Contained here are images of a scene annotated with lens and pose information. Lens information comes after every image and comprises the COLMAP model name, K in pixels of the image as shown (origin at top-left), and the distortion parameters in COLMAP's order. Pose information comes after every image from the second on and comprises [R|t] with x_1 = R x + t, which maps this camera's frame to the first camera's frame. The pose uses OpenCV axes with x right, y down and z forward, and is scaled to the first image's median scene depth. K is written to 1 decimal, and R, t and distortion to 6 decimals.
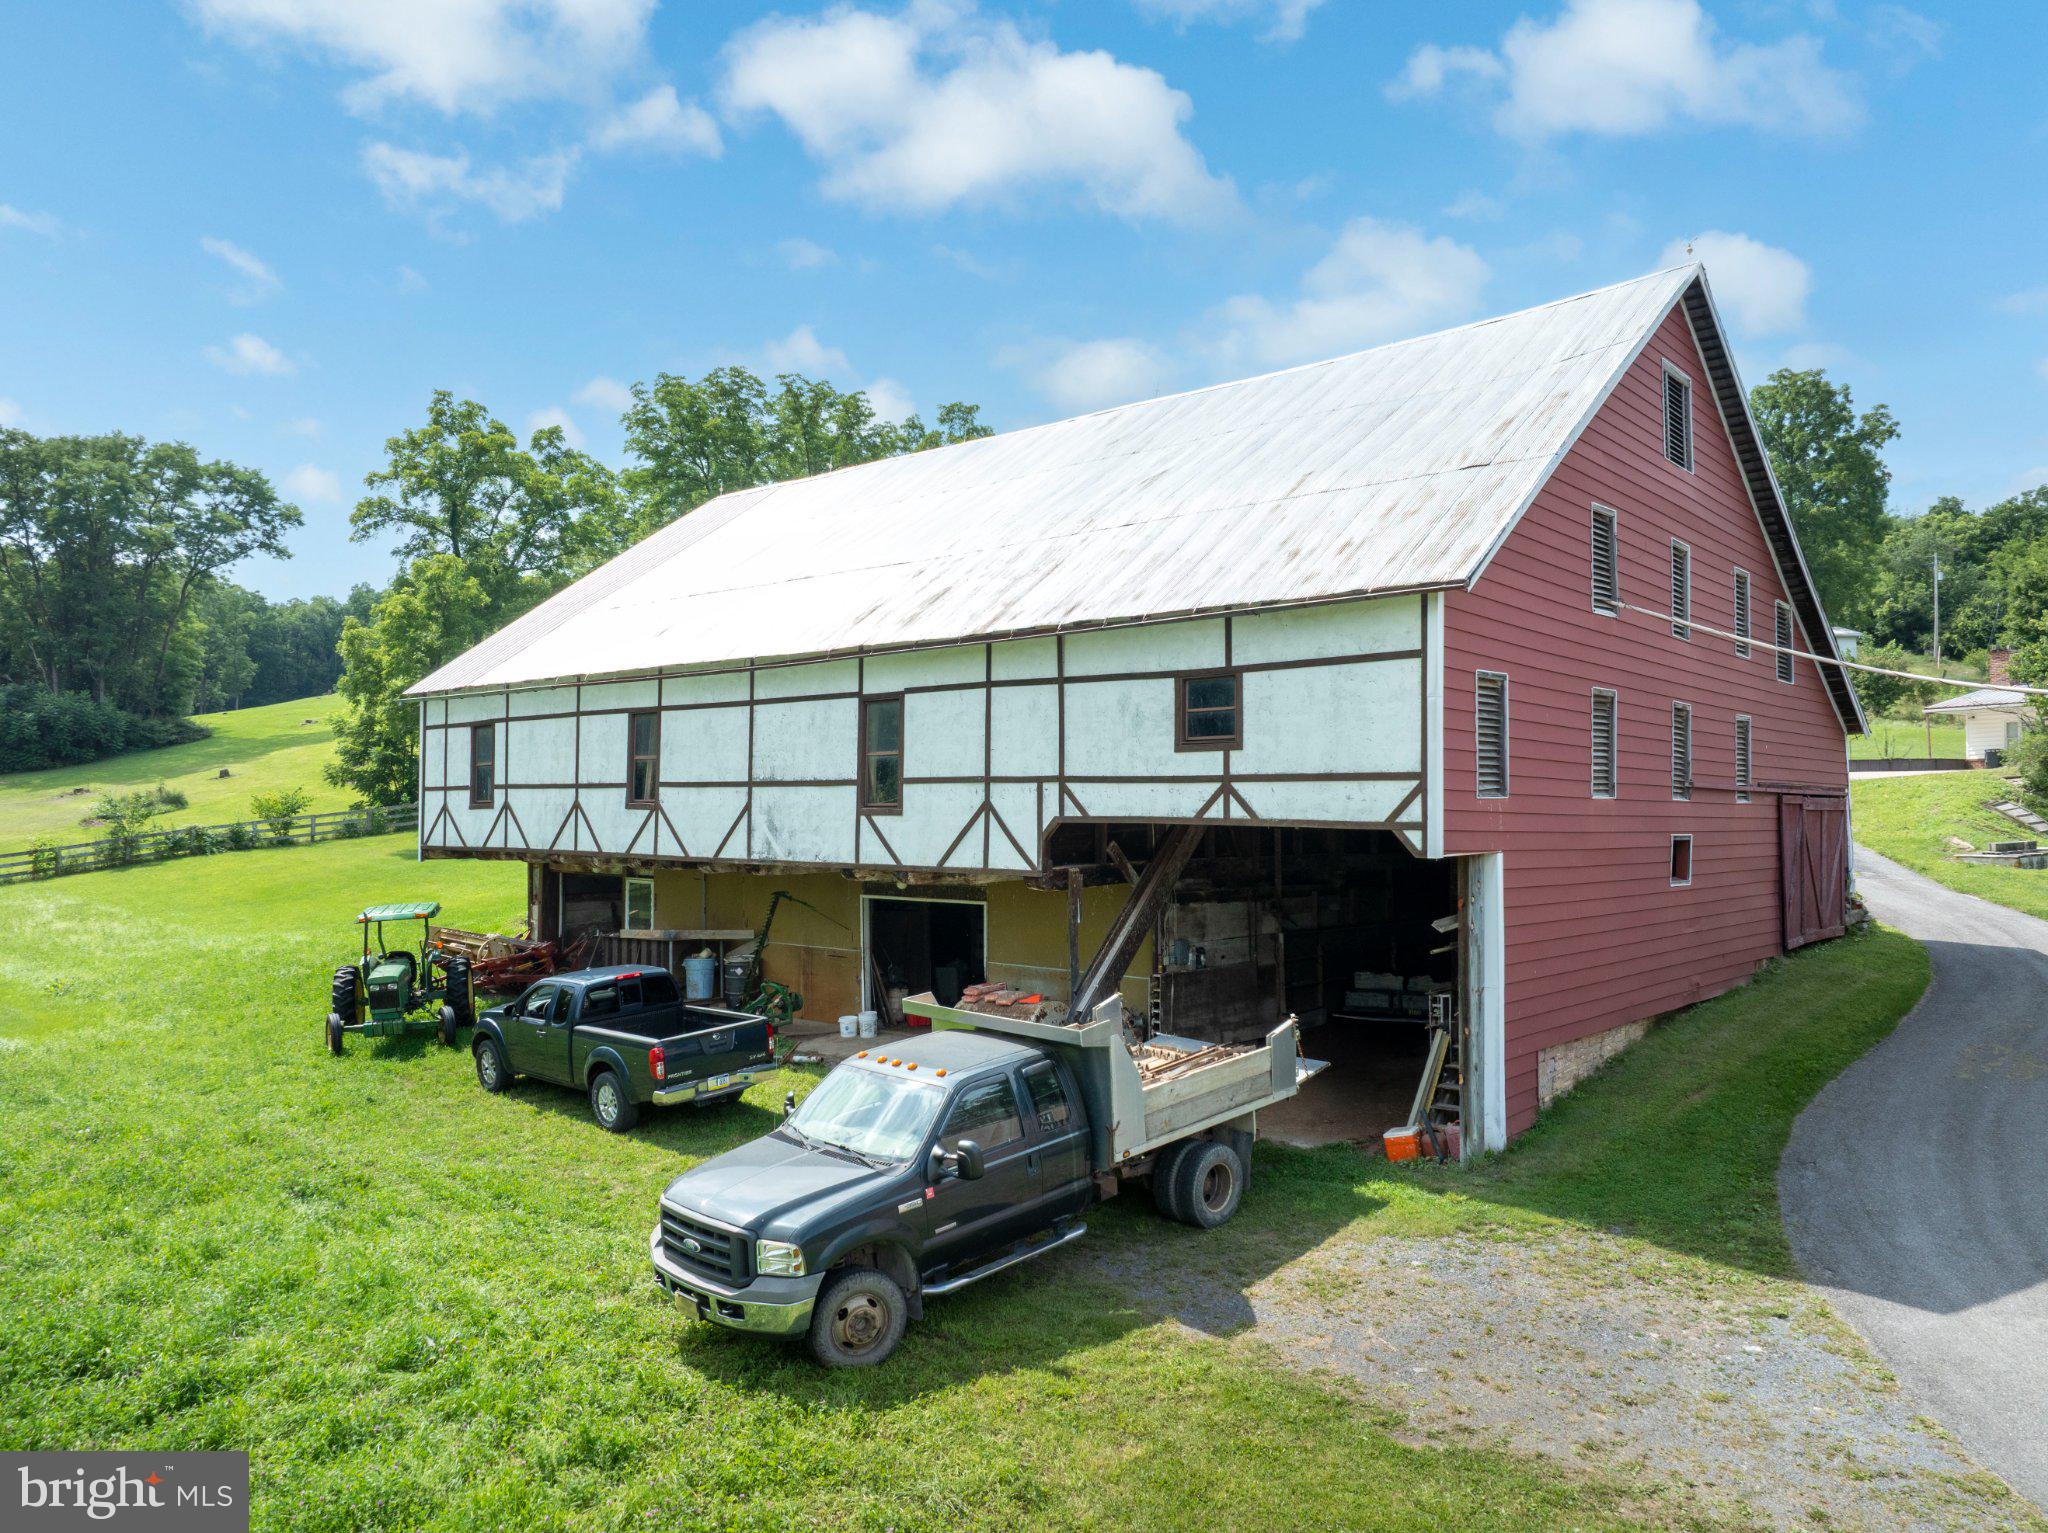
lens RADIAL K [[1442.6, 0, 1026.8], [0, 1442.6, 777.9], [0, 0, 1]] dist [-0.050874, 0.017757]
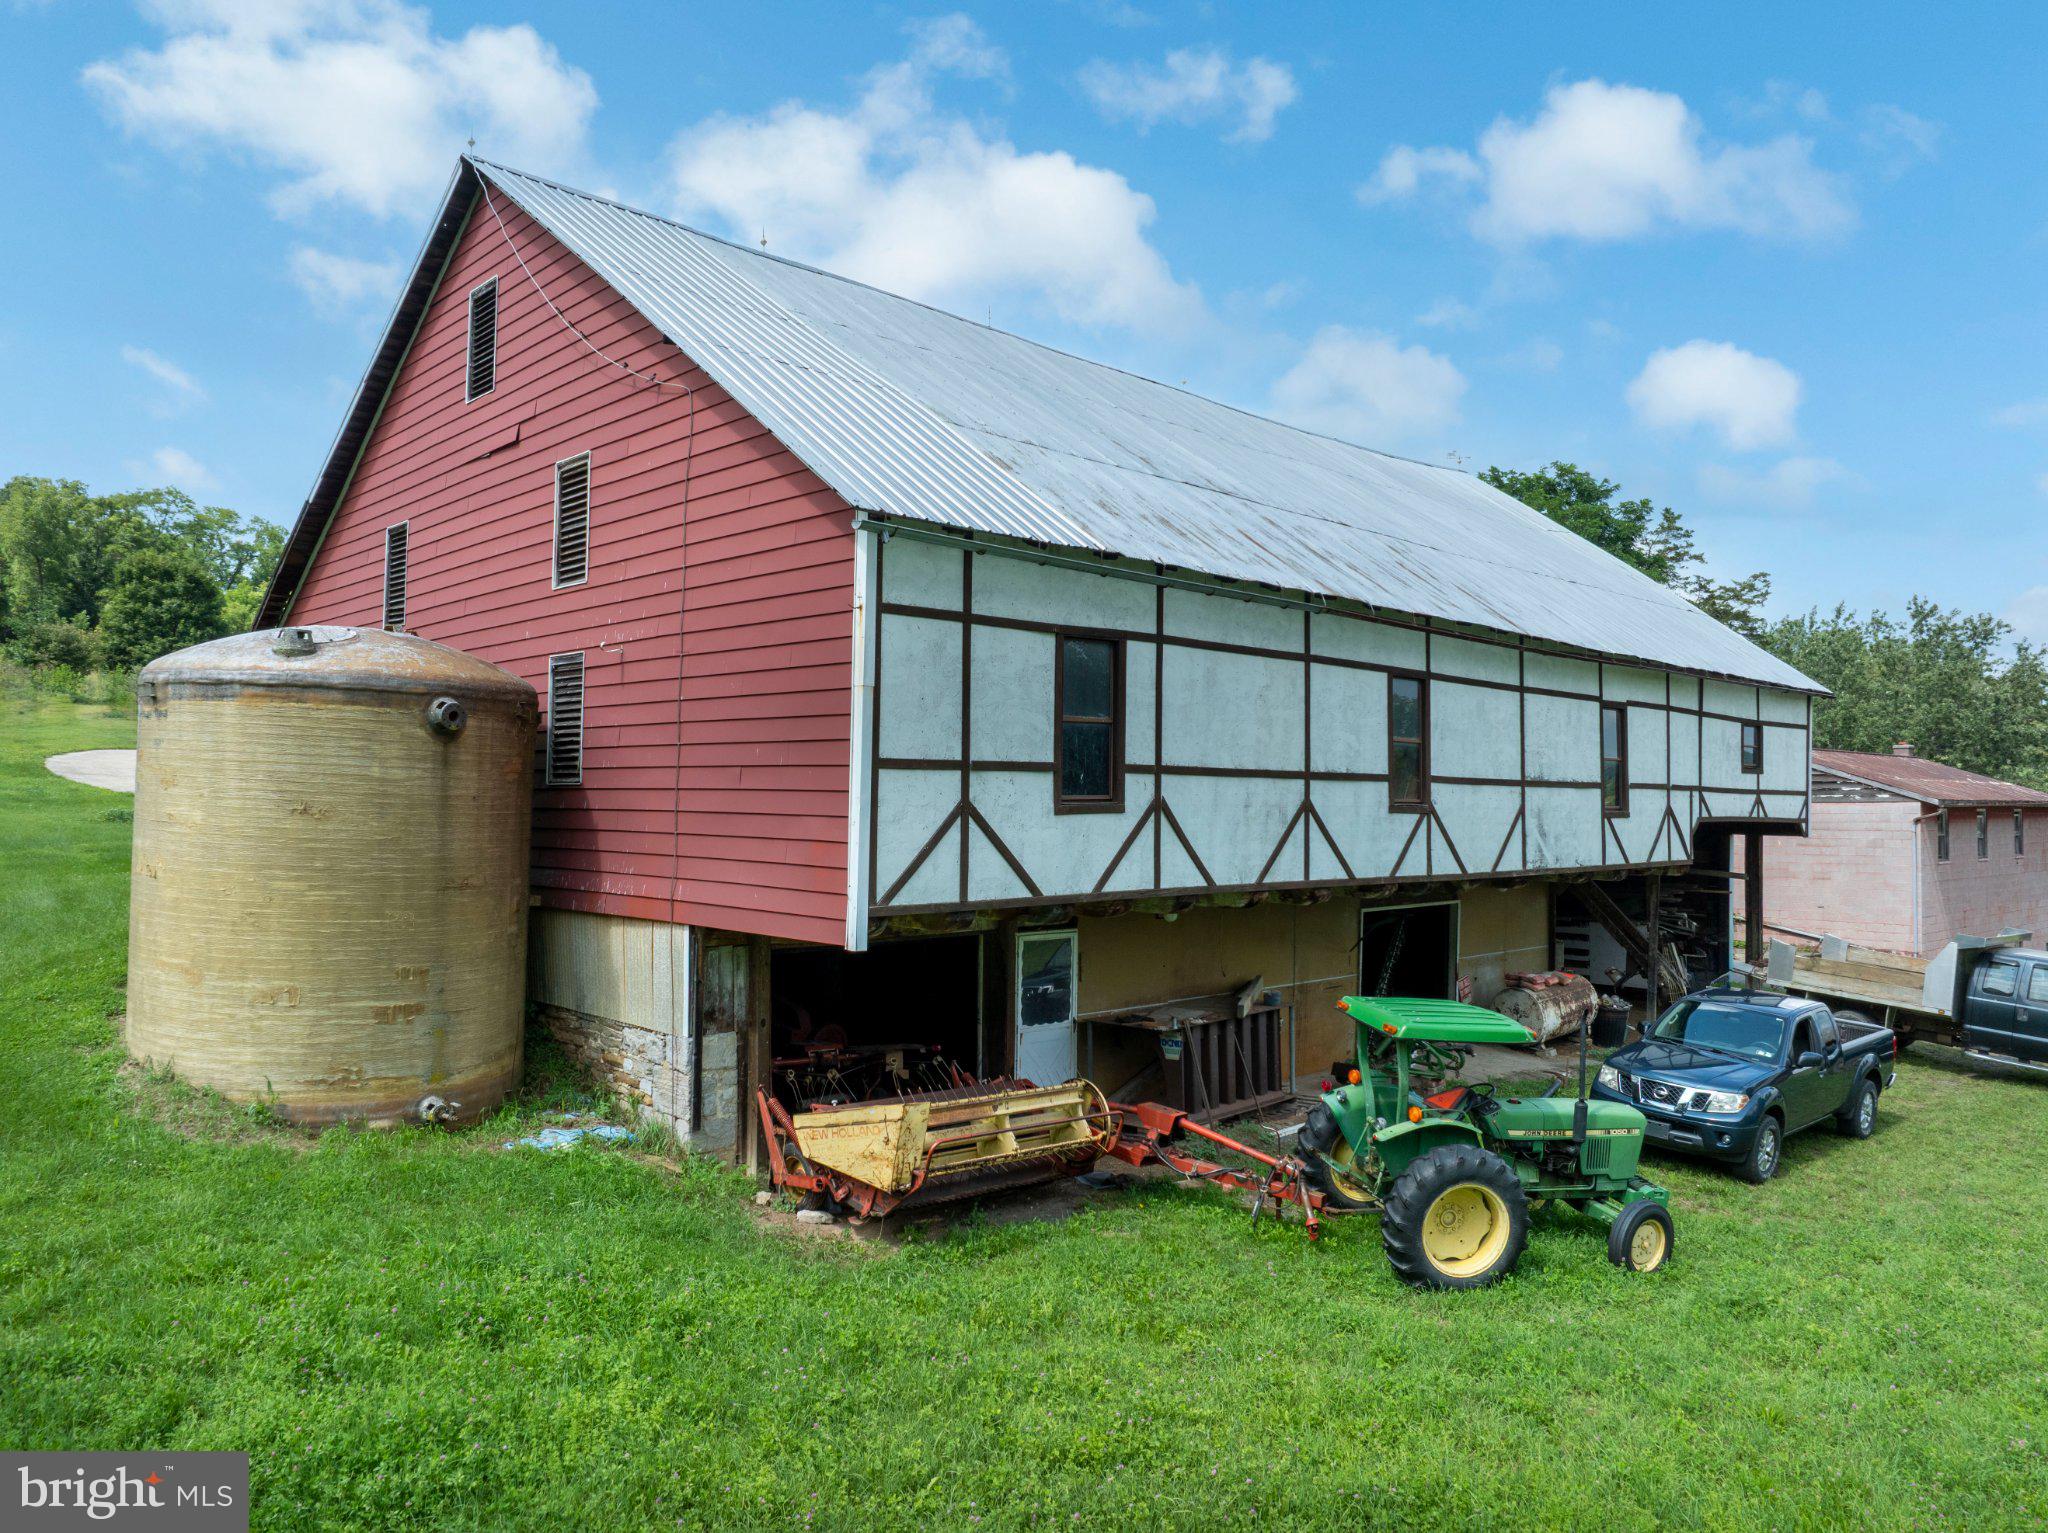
lens RADIAL K [[1442.6, 0, 1003.7], [0, 1442.6, 763.5], [0, 0, 1]] dist [-0.050874, 0.017757]
pose [[0.090180, 0.023585, 0.995646, -0.310225], [-0.030569, 0.999314, -0.020903, 0.005694], [-0.995456, -0.028551, 0.090839, 0.355383]]
